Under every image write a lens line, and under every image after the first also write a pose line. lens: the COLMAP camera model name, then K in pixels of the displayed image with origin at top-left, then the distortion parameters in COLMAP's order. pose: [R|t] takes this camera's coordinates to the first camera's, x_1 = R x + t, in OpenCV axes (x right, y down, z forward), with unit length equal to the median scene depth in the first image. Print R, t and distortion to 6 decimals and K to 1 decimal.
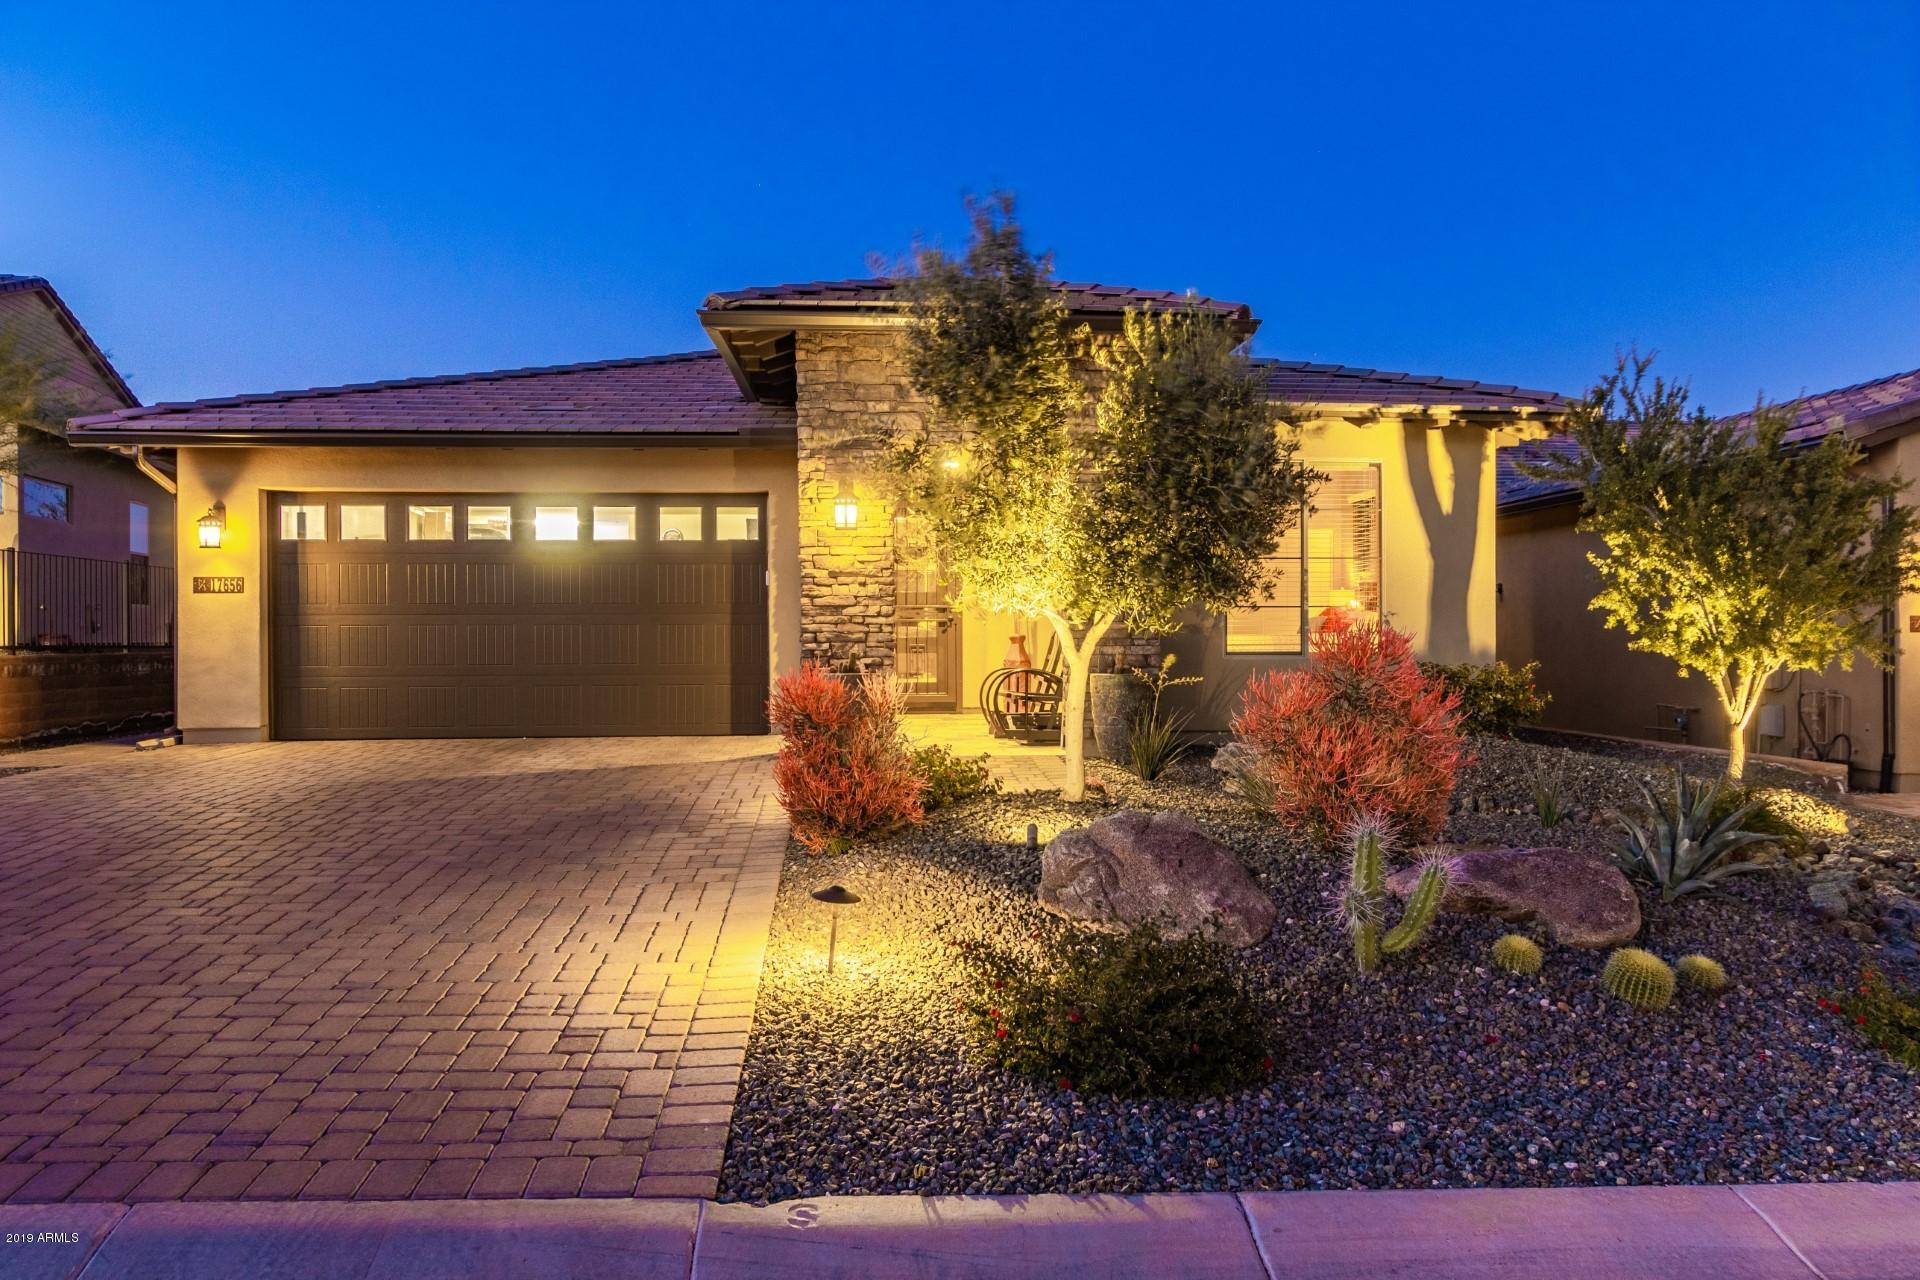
lens RADIAL K [[1335.2, 0, 958.4], [0, 1335.2, 597.7], [0, 0, 1]] dist [-0.000335, 0.000609]
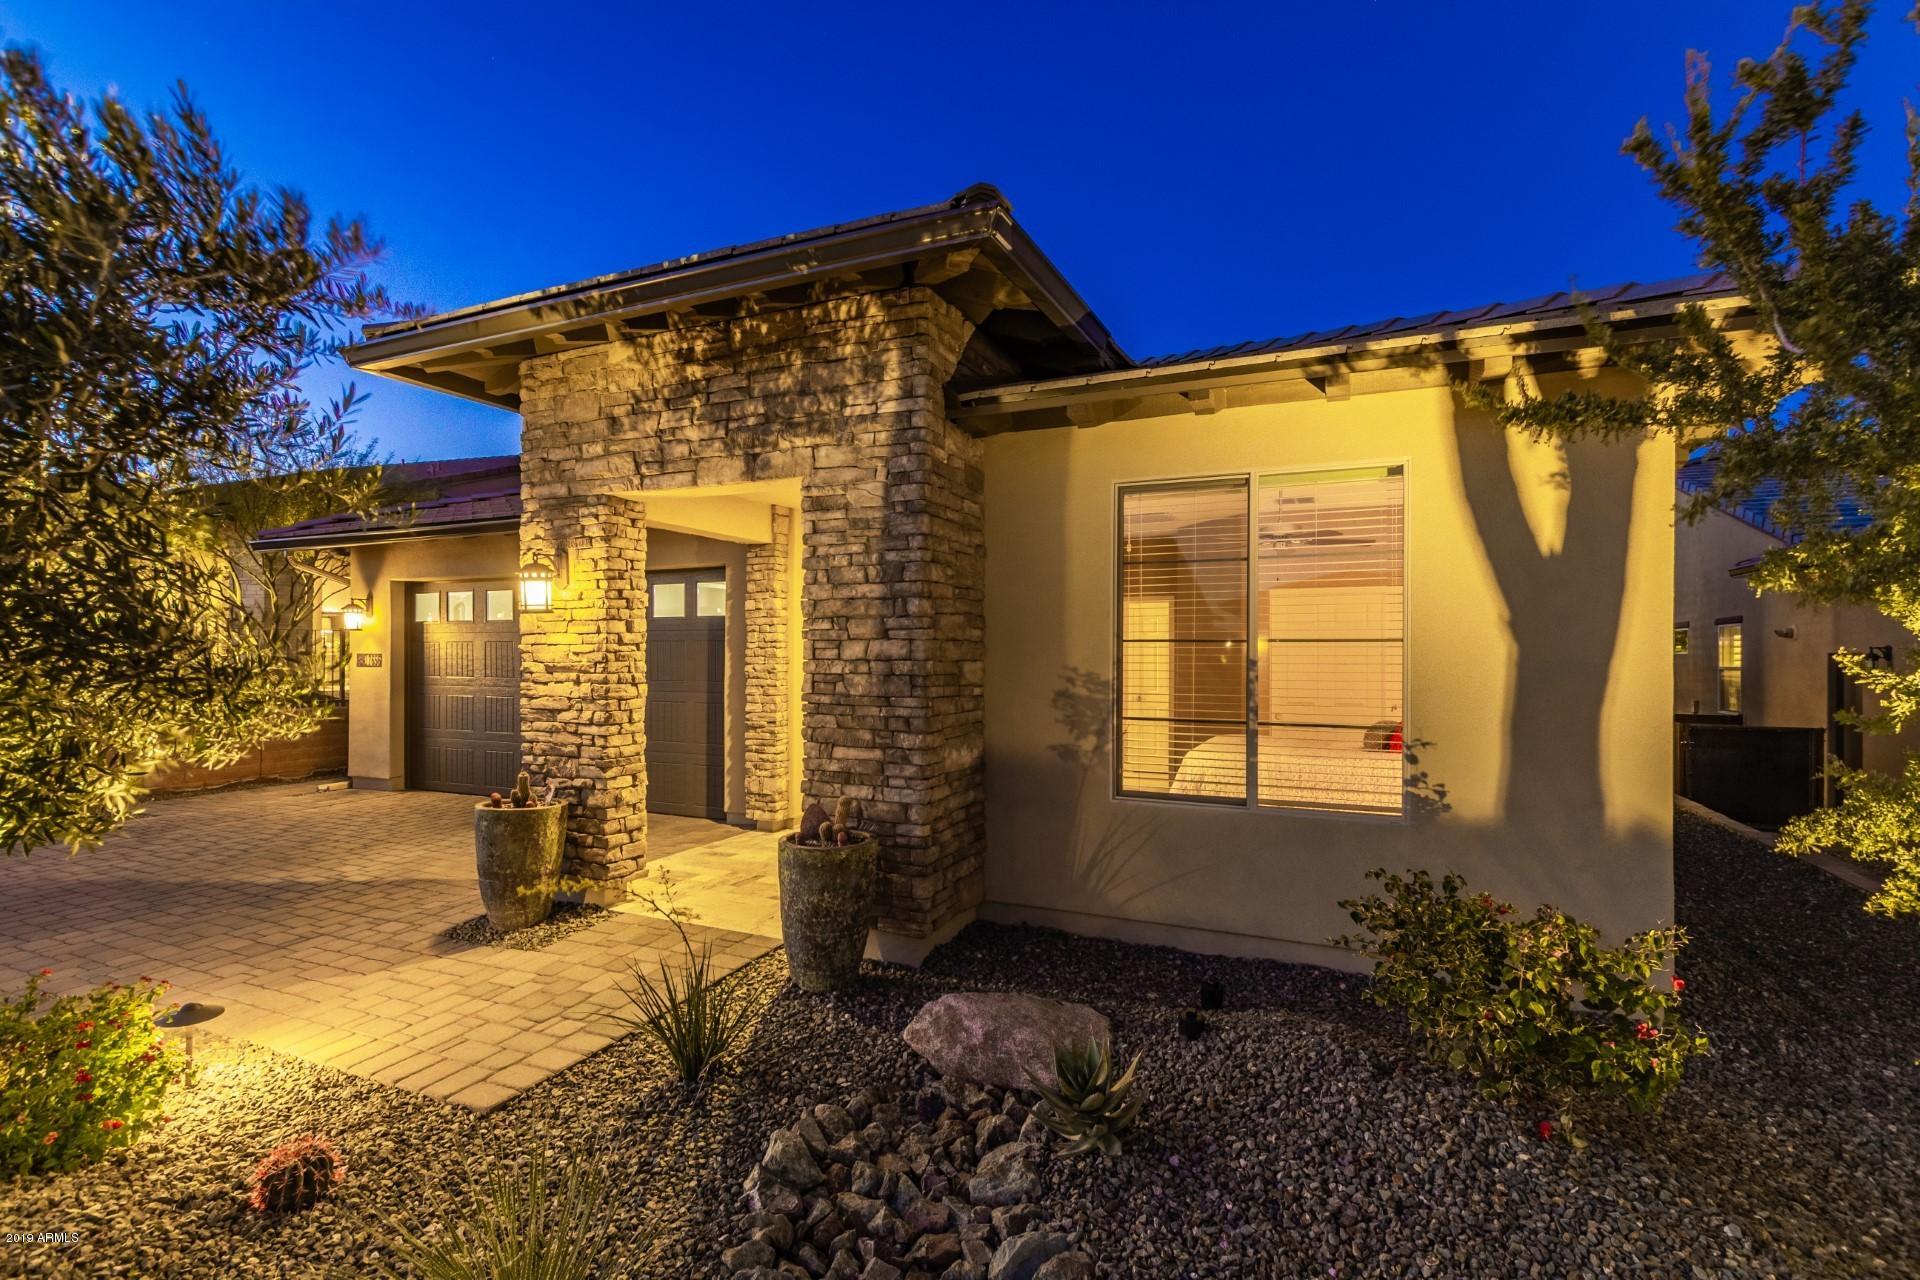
lens RADIAL K [[876.1, 0, 950.4], [0, 876.1, 640.9], [0, 0, 1]] dist [0.003260, 0.000555]
pose [[0.878599, -0.001466, -0.477558, 0.359174], [0.005694, 0.999956, 0.007406, -0.036511], [0.477527, -0.009226, 0.878569, 0.658099]]
